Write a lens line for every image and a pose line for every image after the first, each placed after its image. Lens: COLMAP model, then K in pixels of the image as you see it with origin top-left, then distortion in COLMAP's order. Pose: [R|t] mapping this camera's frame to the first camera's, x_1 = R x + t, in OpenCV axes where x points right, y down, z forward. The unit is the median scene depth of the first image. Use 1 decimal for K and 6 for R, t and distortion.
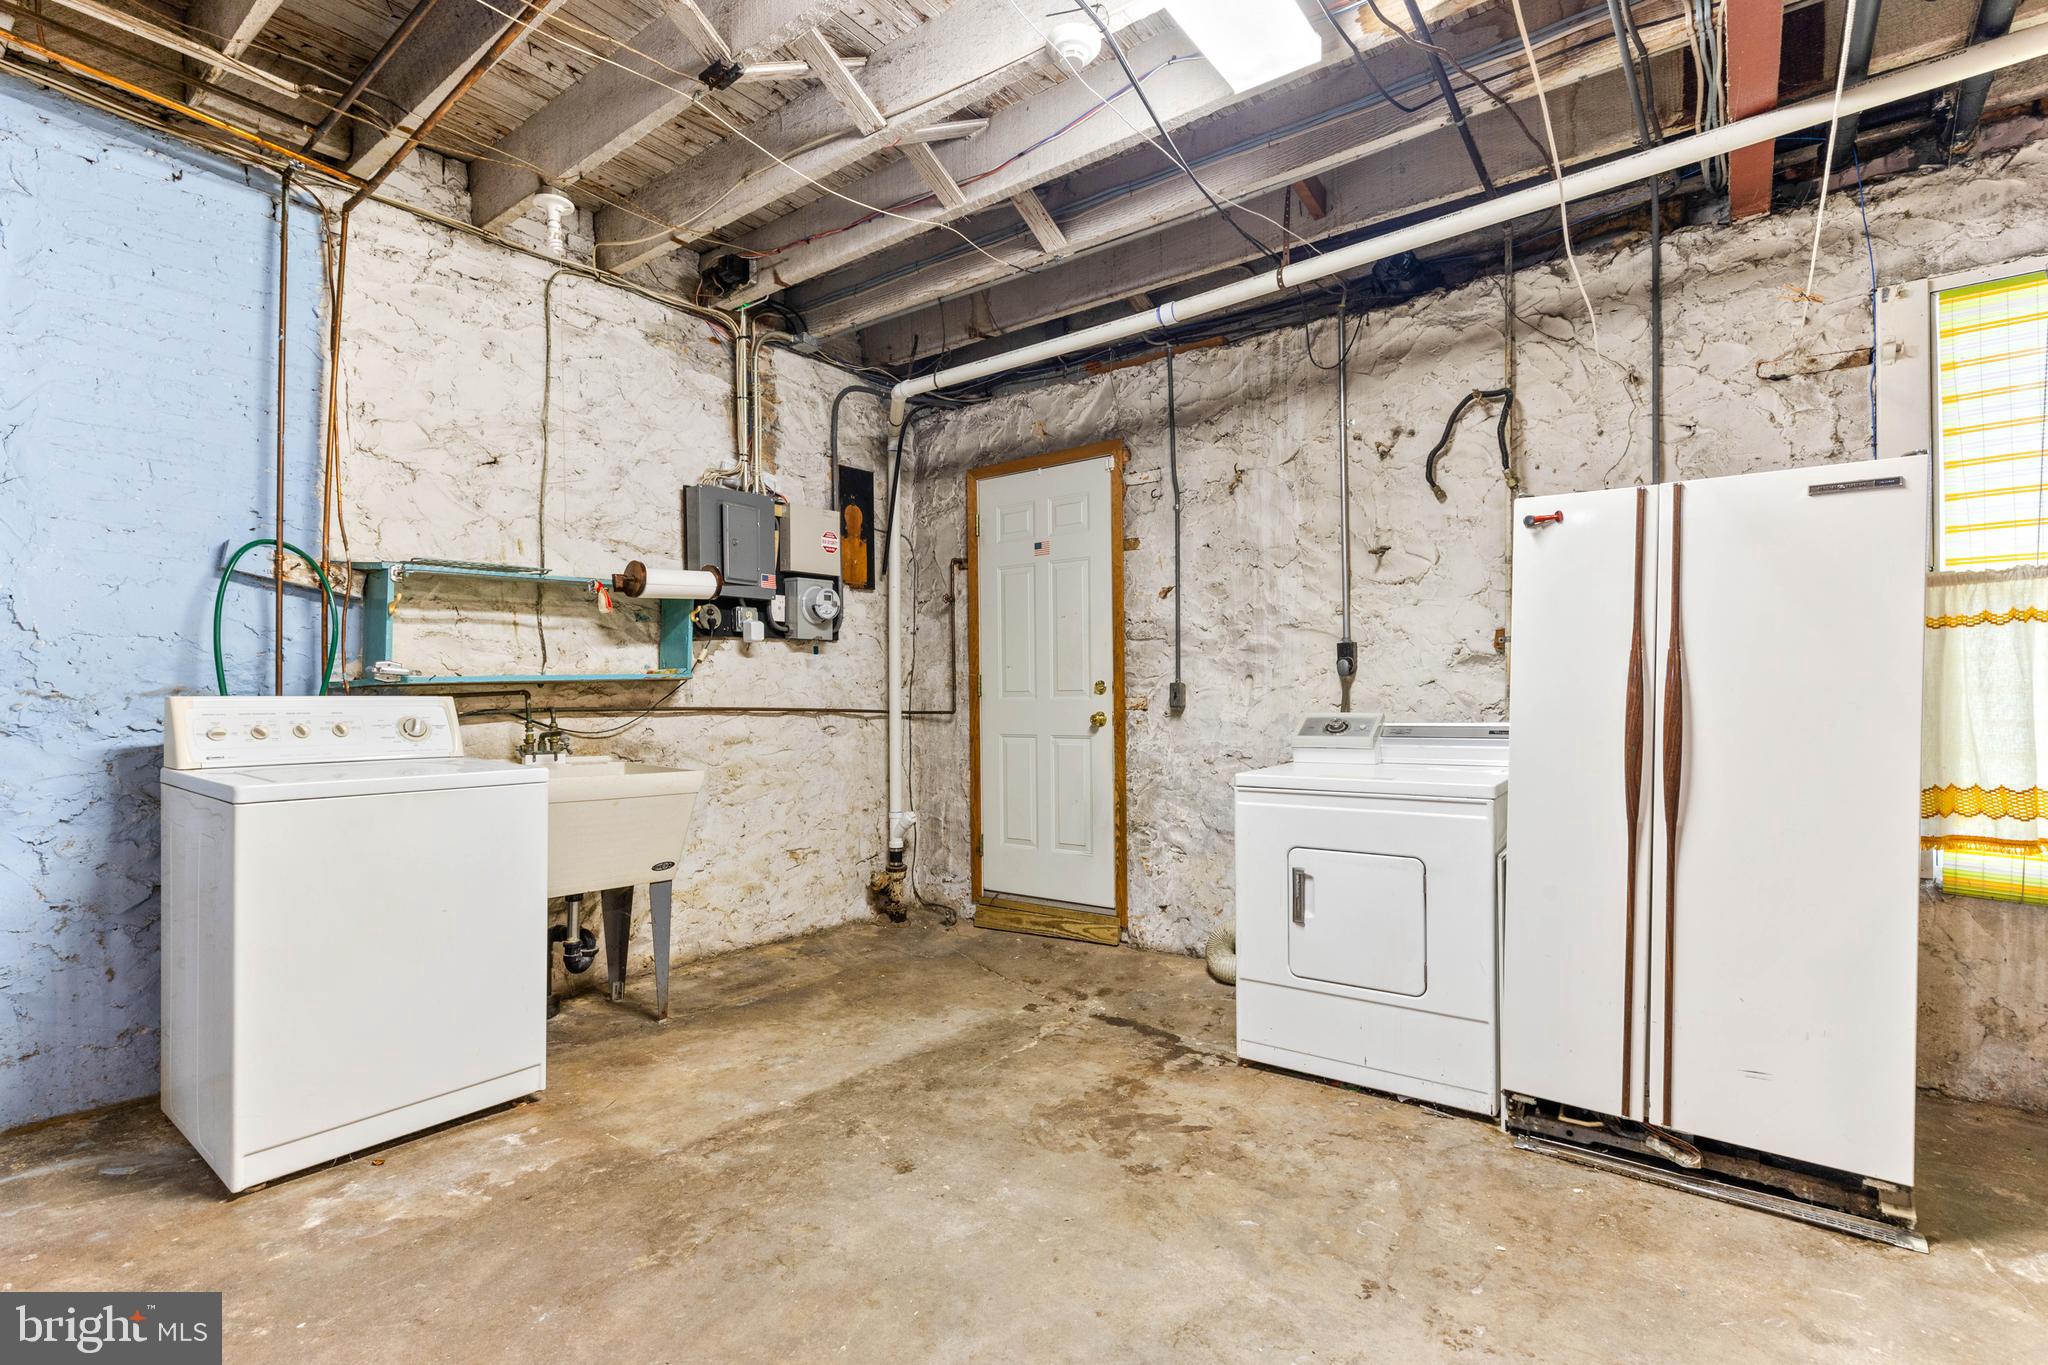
lens RADIAL K [[930.6, 0, 1026.1], [0, 930.6, 703.1], [0, 0, 1]] dist [0.008170, -0.003200]
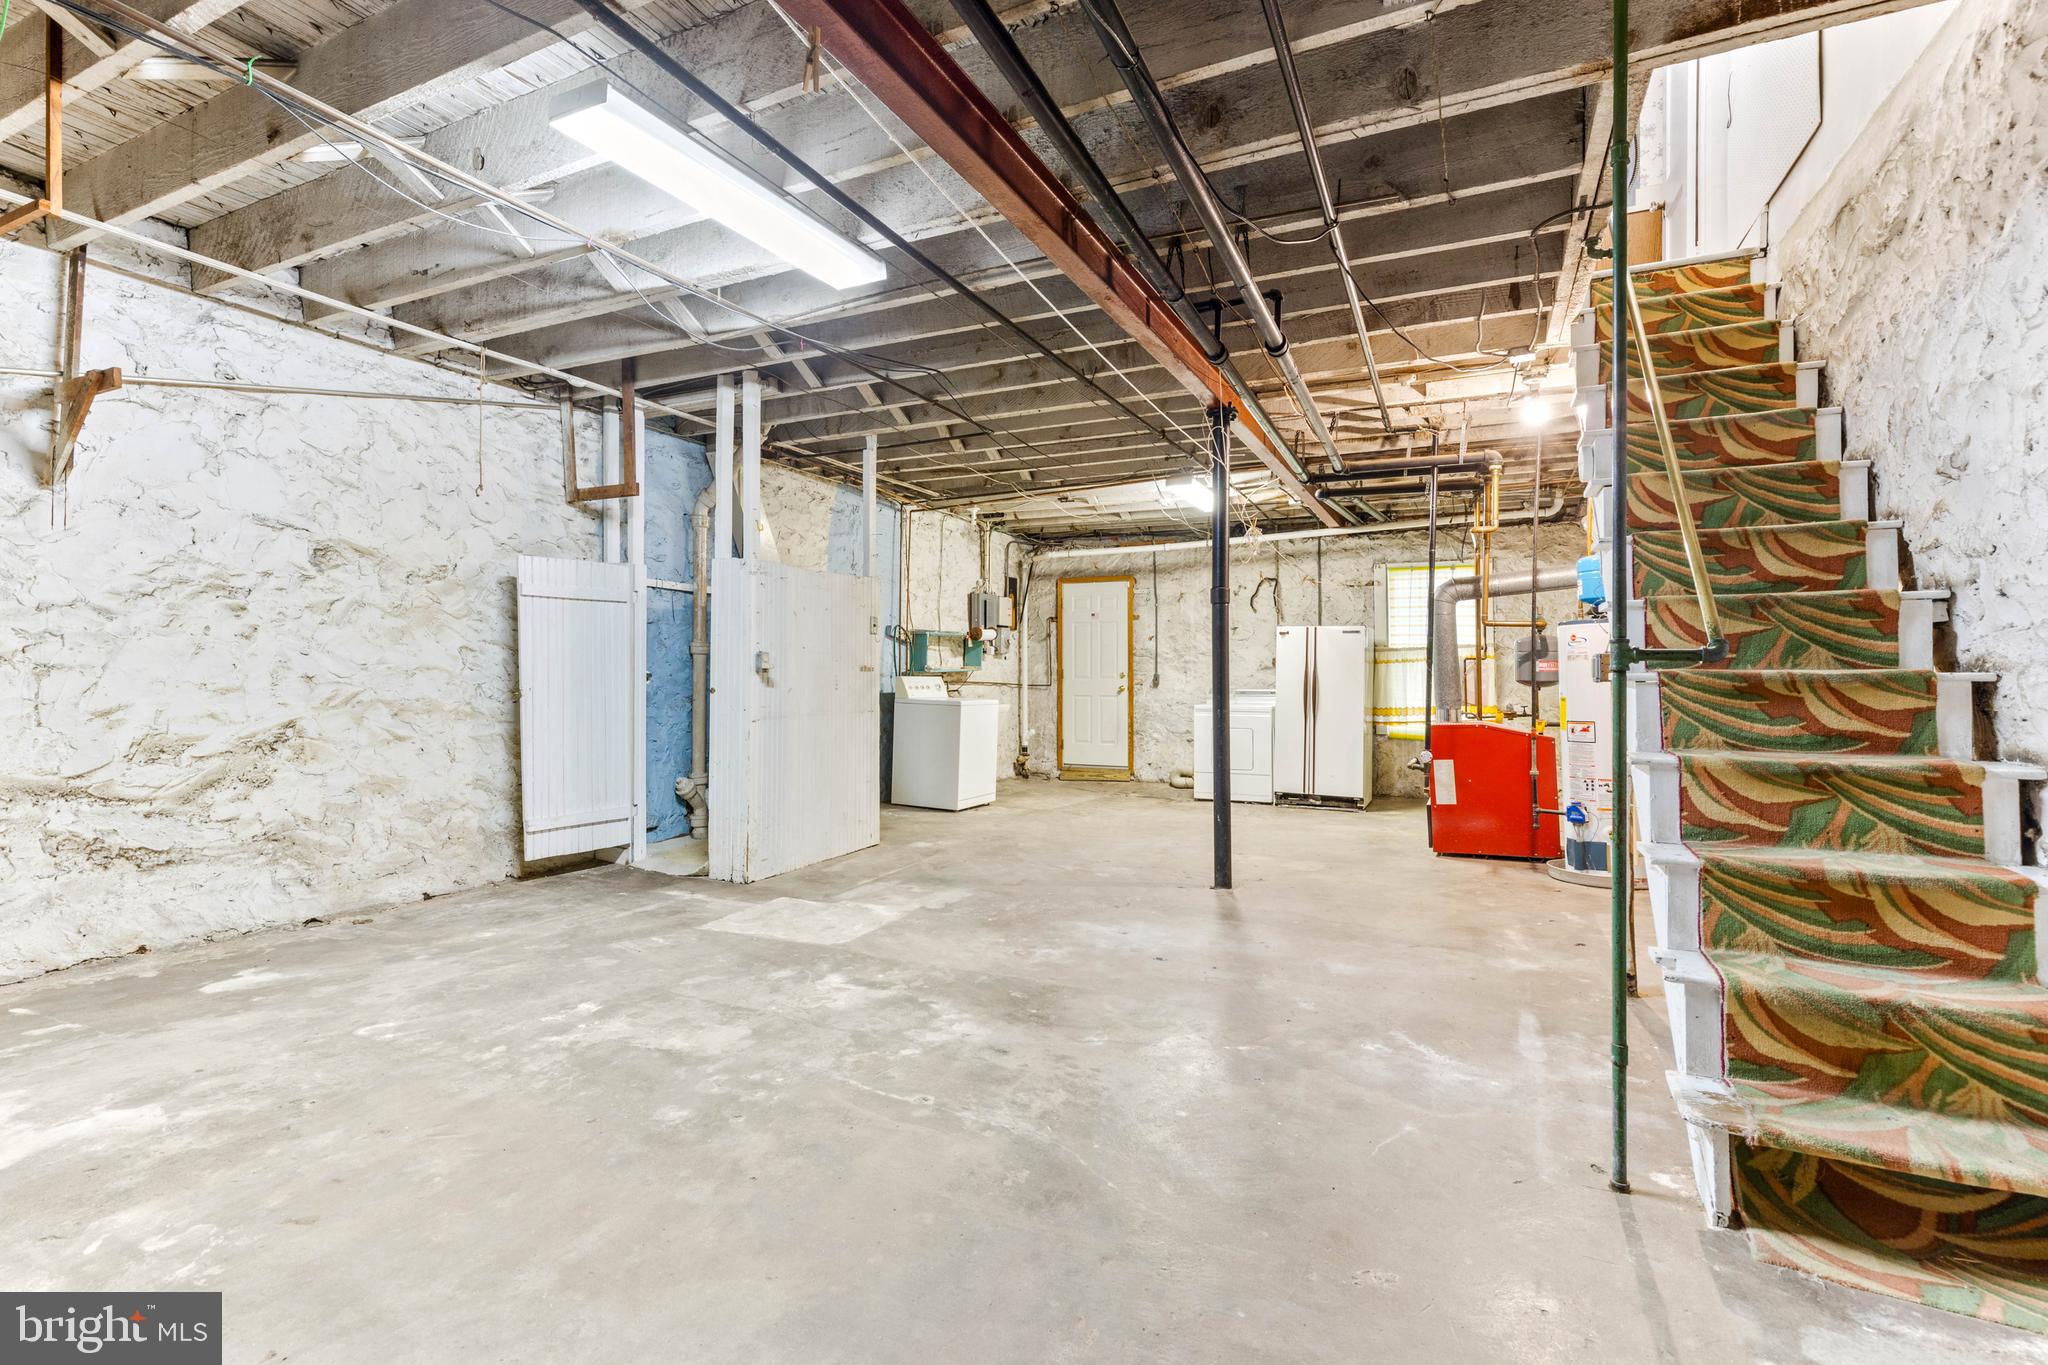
lens RADIAL K [[930.6, 0, 1033.8], [0, 930.6, 661.8], [0, 0, 1]] dist [0.008170, -0.003200]
pose [[0.976140, 0.013231, 0.216738, -0.726615], [-0.008762, 0.999729, -0.021564, 0.001927], [-0.216965, 0.019150, 0.975992, -1.426781]]
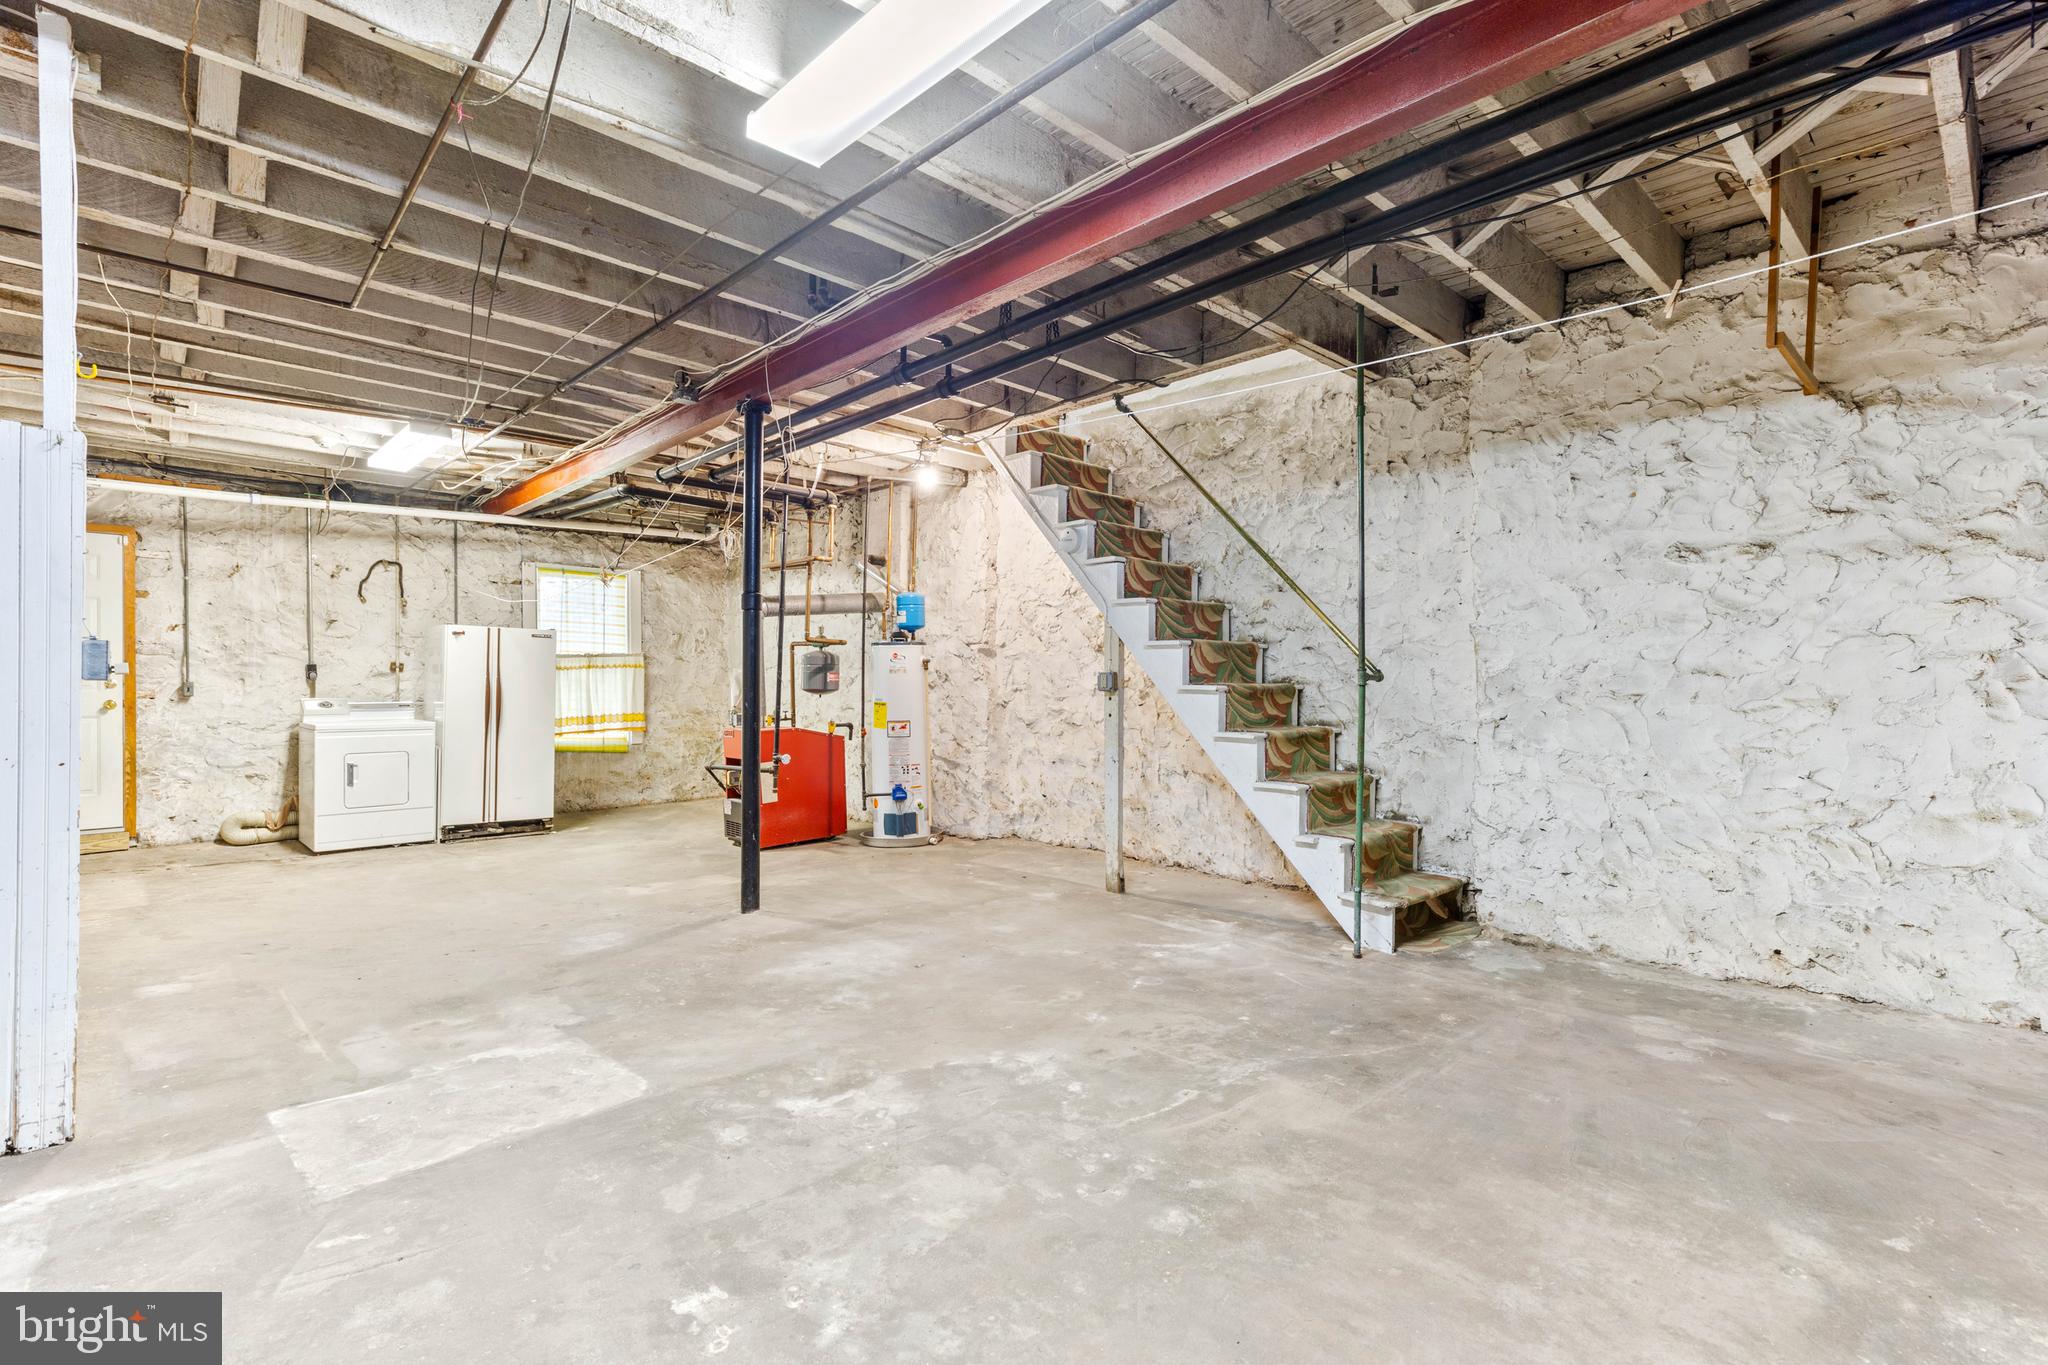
lens RADIAL K [[930.6, 0, 1033.3], [0, 930.6, 688.0], [0, 0, 1]] dist [0.008170, -0.003200]
pose [[0.142810, 0.005371, 0.989735, -1.325742], [0.001458, 0.999983, -0.005637, 0.001000], [-0.989749, 0.002248, 0.142800, -0.780291]]
